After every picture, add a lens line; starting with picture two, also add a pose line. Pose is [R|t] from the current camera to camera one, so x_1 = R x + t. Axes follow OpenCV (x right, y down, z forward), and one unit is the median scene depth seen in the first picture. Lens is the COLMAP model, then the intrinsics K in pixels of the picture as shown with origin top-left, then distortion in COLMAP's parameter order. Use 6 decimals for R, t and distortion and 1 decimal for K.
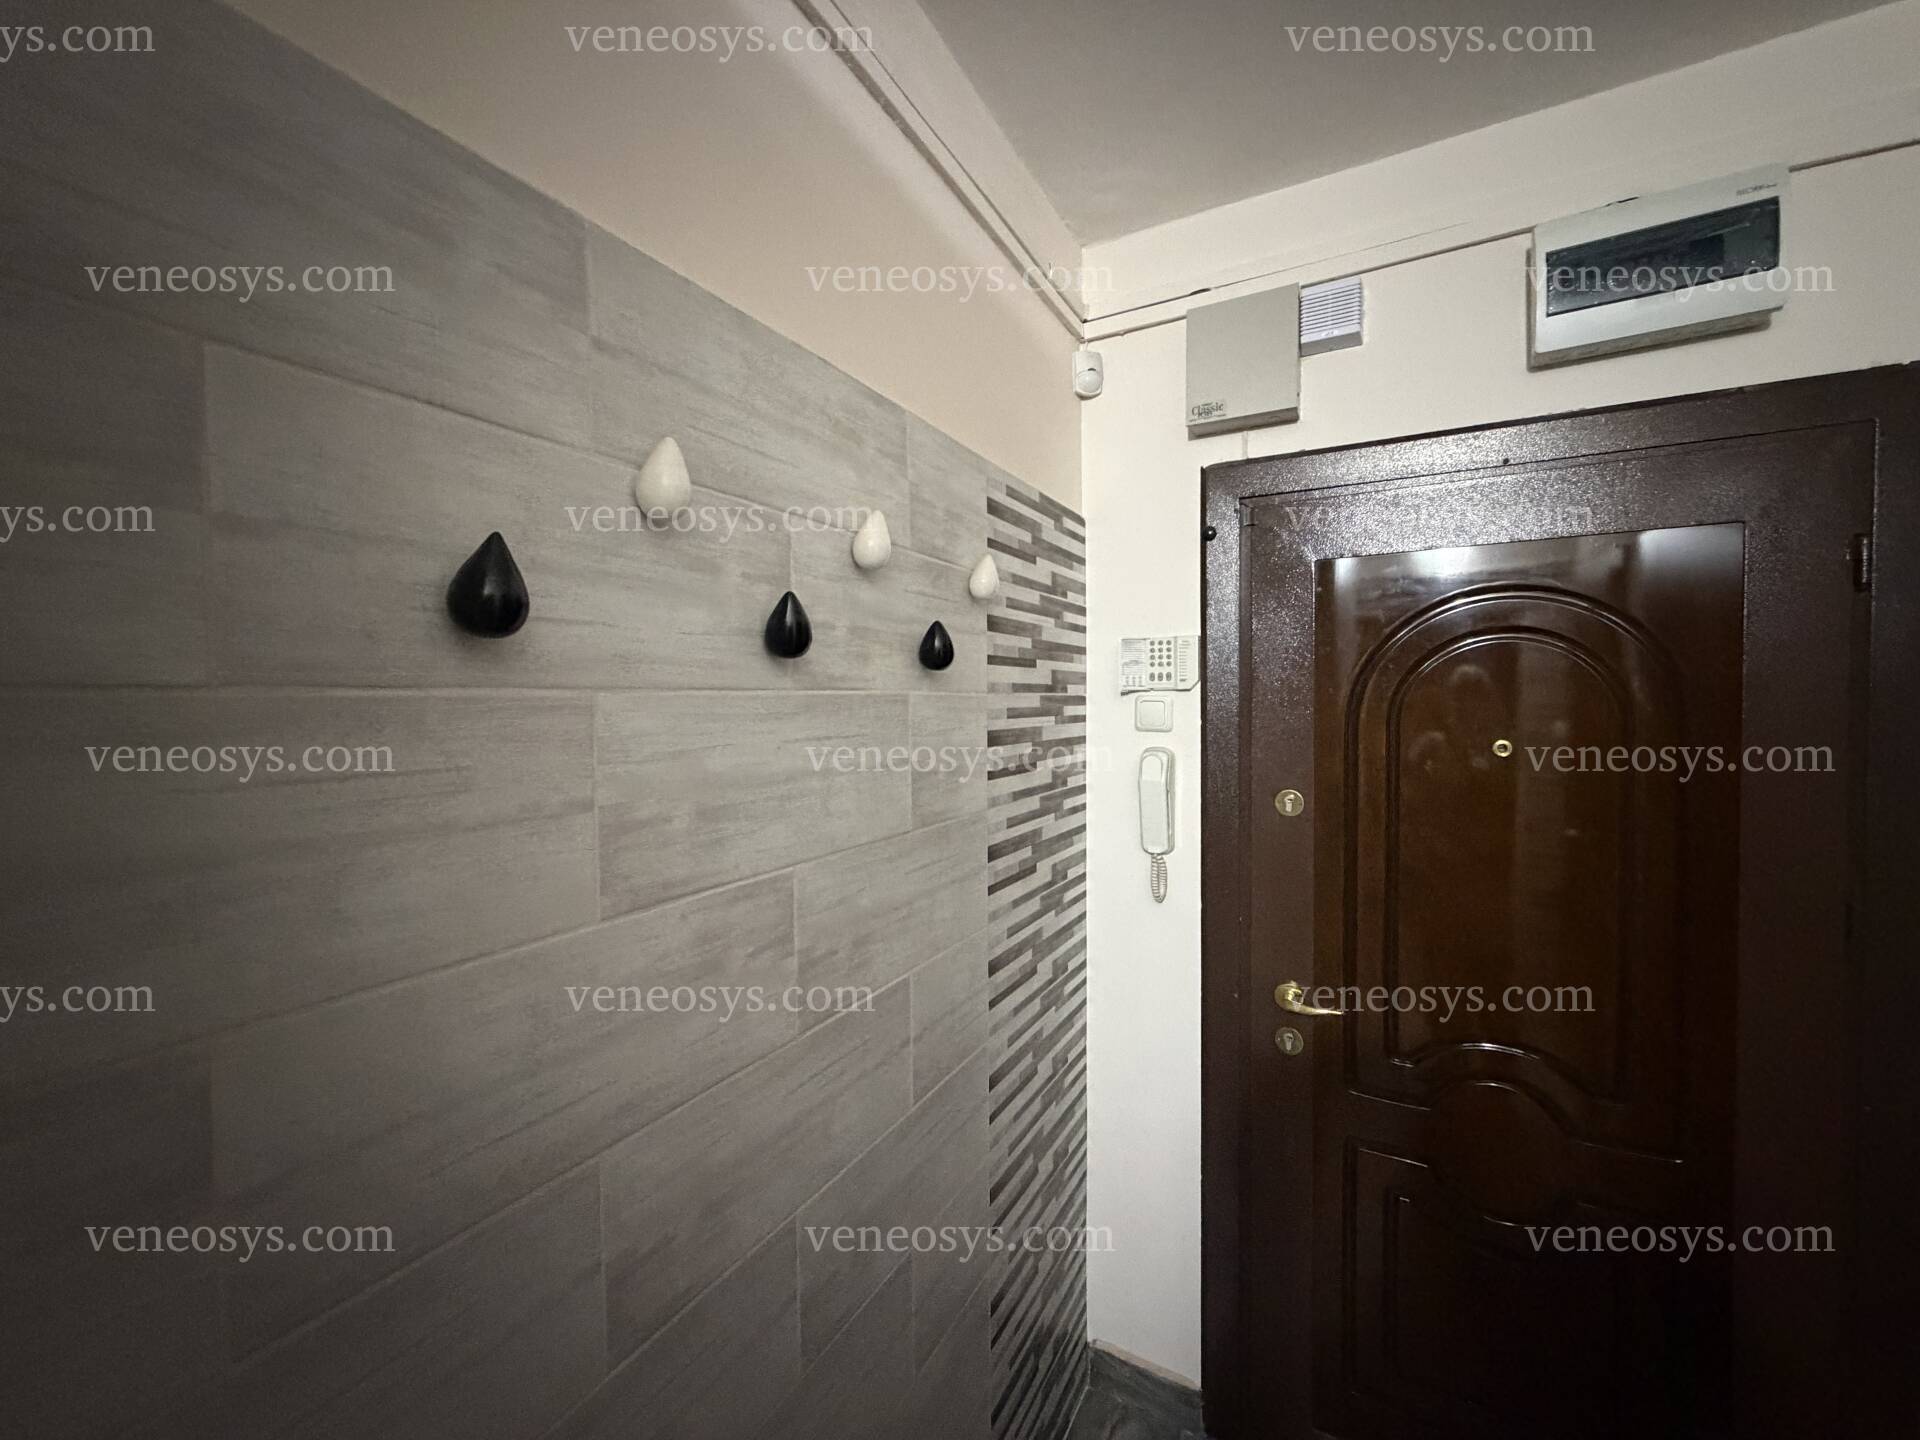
lens RADIAL K [[769.3, 0, 961.8], [0, 769.3, 717.7], [0, 0, 1]] dist [0.004637, -0.000307]
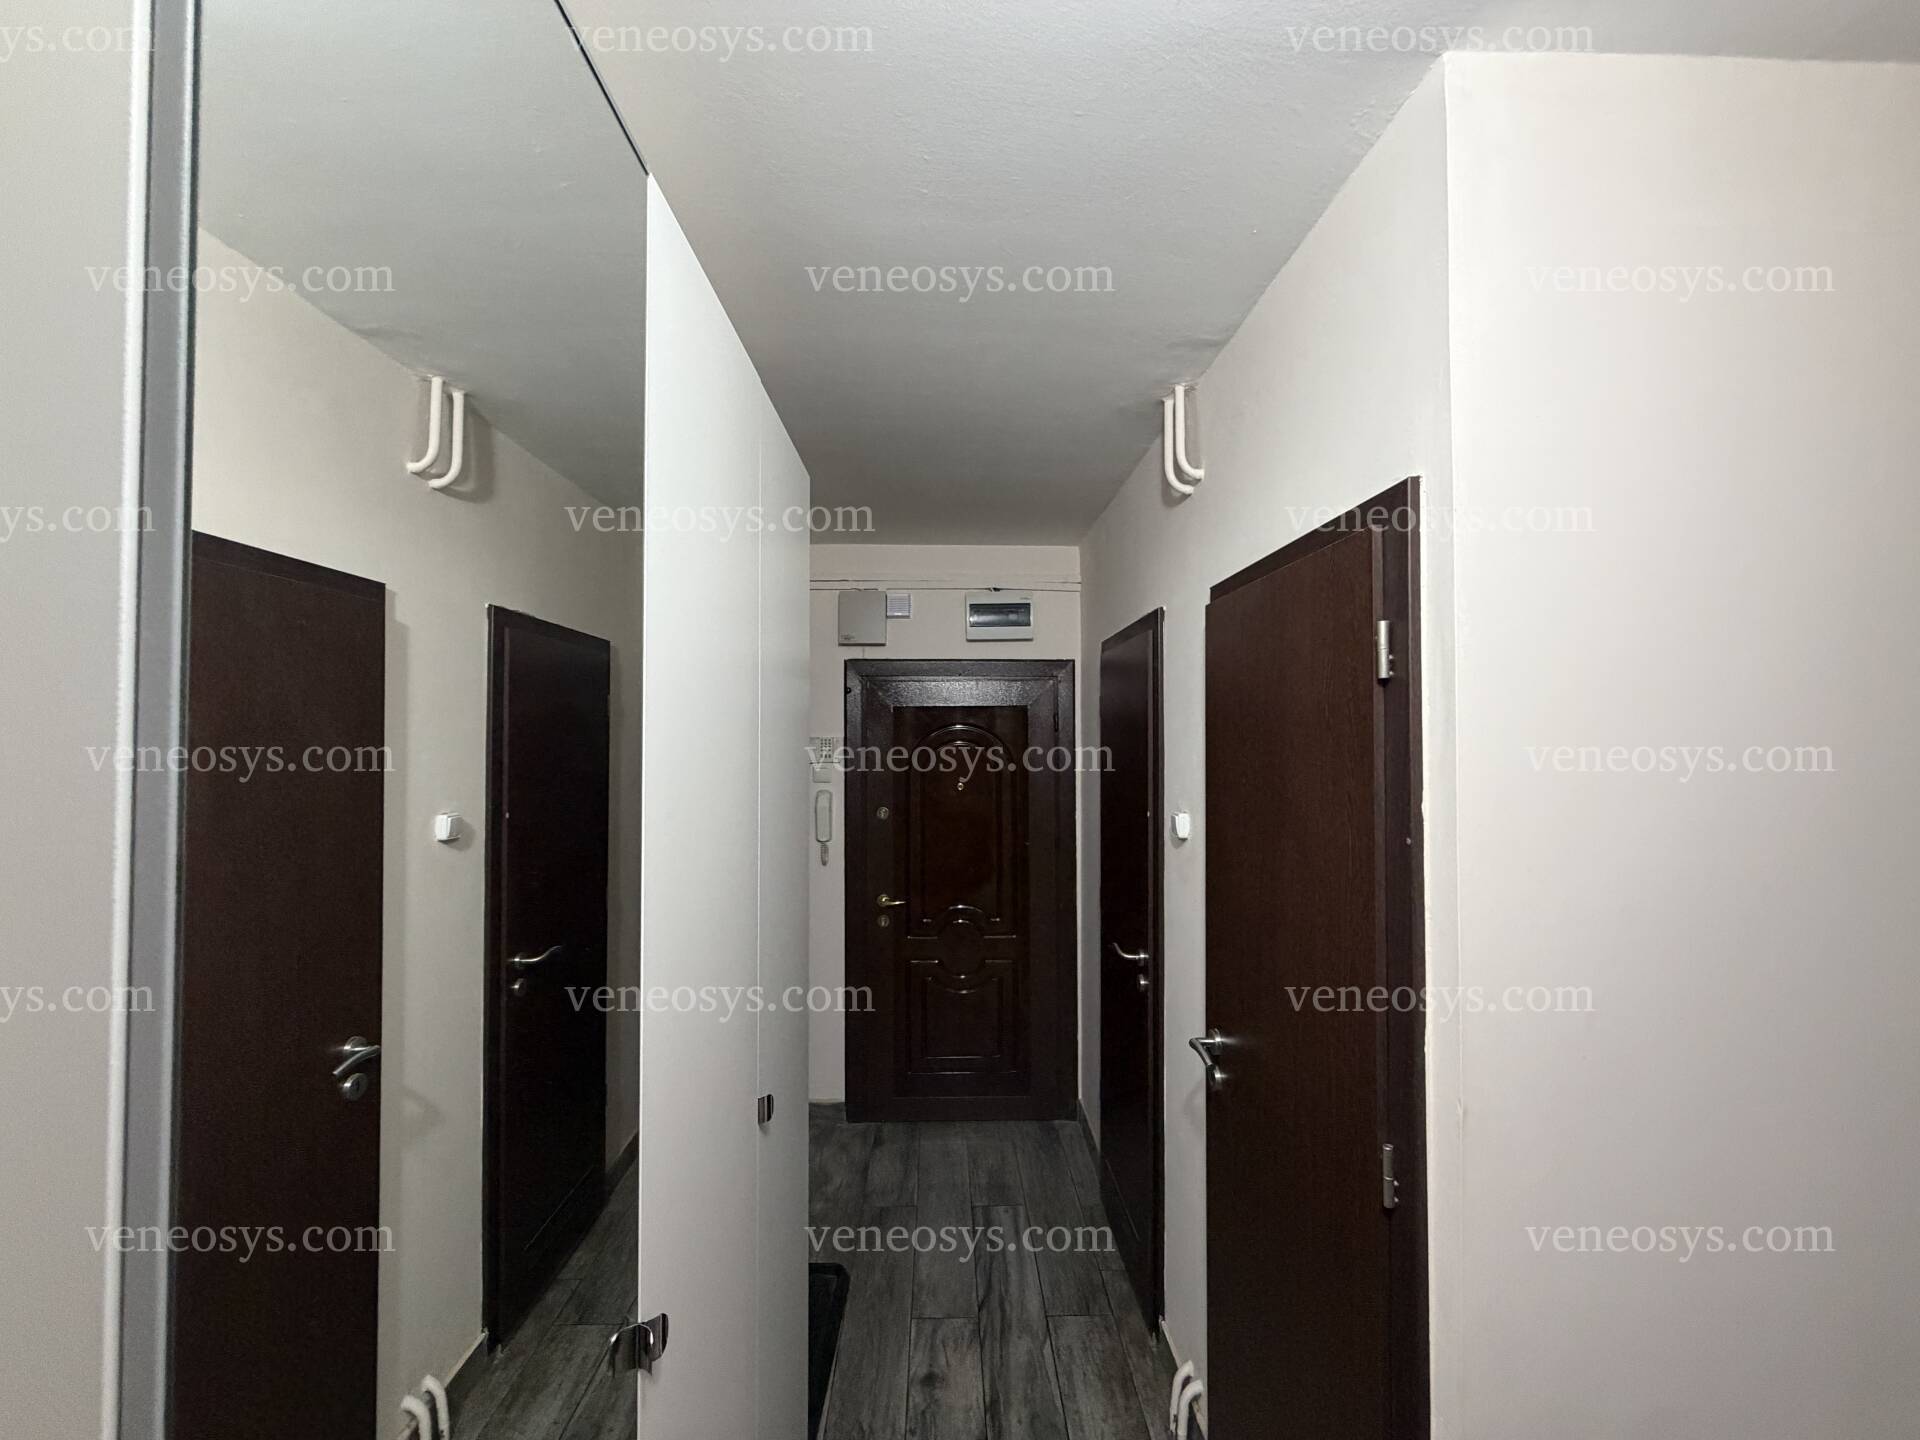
lens RADIAL K [[769.3, 0, 962.2], [0, 769.3, 724.4], [0, 0, 1]] dist [0.004637, -0.000307]
pose [[0.876391, 0.006834, 0.481552, -0.443272], [0.009566, 0.999455, -0.031593, -0.070891], [-0.481505, 0.032295, 0.875848, -1.059790]]
